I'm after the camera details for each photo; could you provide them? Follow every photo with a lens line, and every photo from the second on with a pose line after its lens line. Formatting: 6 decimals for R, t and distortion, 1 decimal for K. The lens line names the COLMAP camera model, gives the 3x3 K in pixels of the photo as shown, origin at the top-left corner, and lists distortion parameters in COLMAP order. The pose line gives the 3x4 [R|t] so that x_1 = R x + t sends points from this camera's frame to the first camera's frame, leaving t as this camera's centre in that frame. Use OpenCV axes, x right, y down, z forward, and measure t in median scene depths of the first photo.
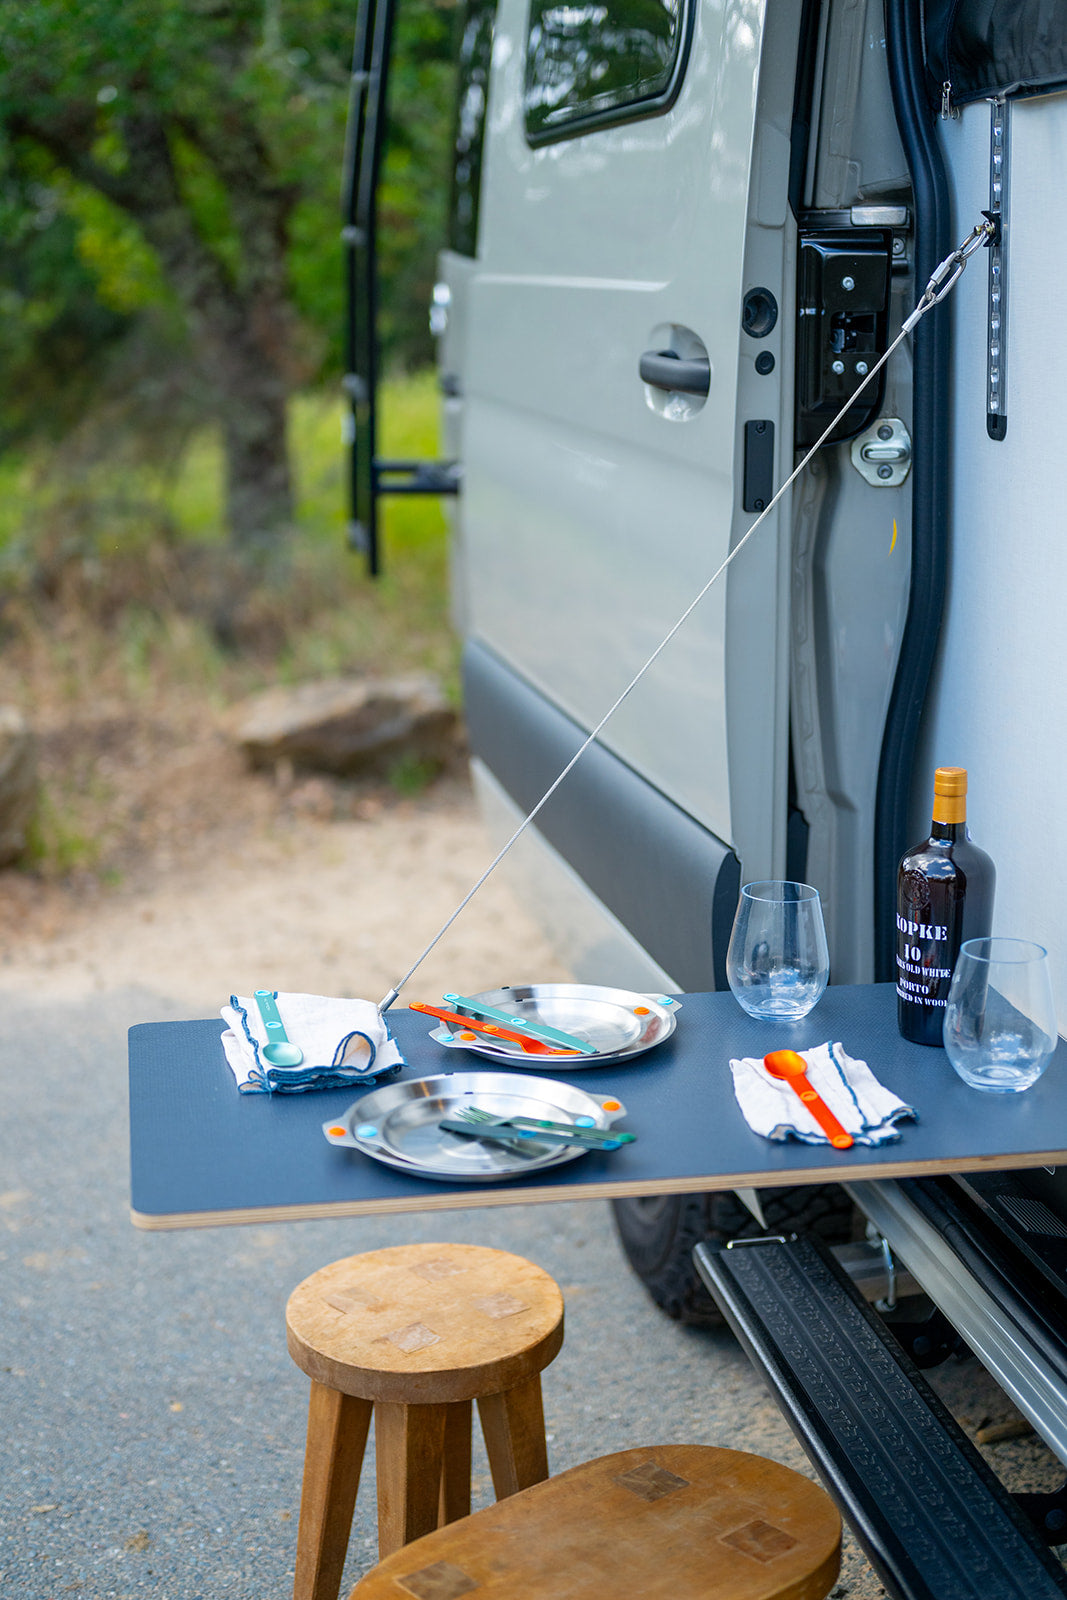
lens RADIAL K [[2296.7, 0, 533.5], [0, 2296.7, 800.0], [0, 0, 1]] dist [-0.007429, 0.031623]
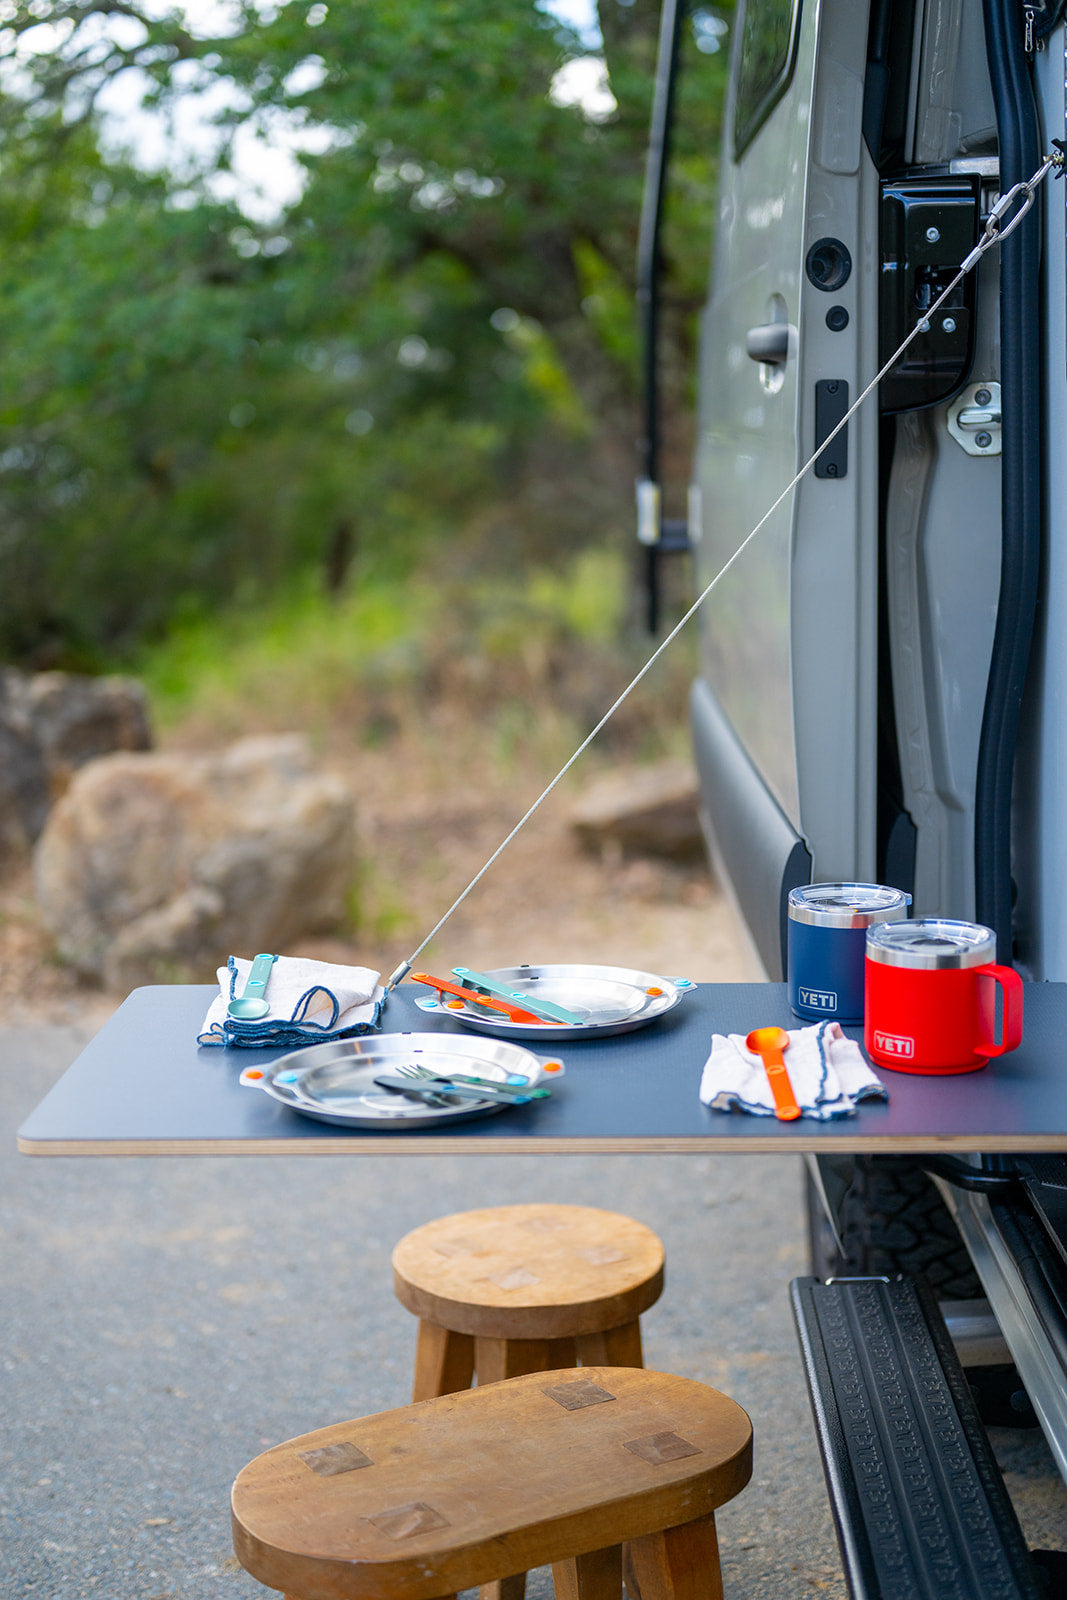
lens RADIAL K [[2296.7, 0, 533.5], [0, 2296.7, 800.0], [0, 0, 1]] dist [-0.007429, 0.031623]
pose [[0.978162, 0.020935, -0.206788, 0.159766], [-0.033542, 0.997773, -0.057646, 0.058391], [0.205121, 0.063323, 0.976686, 0.060685]]
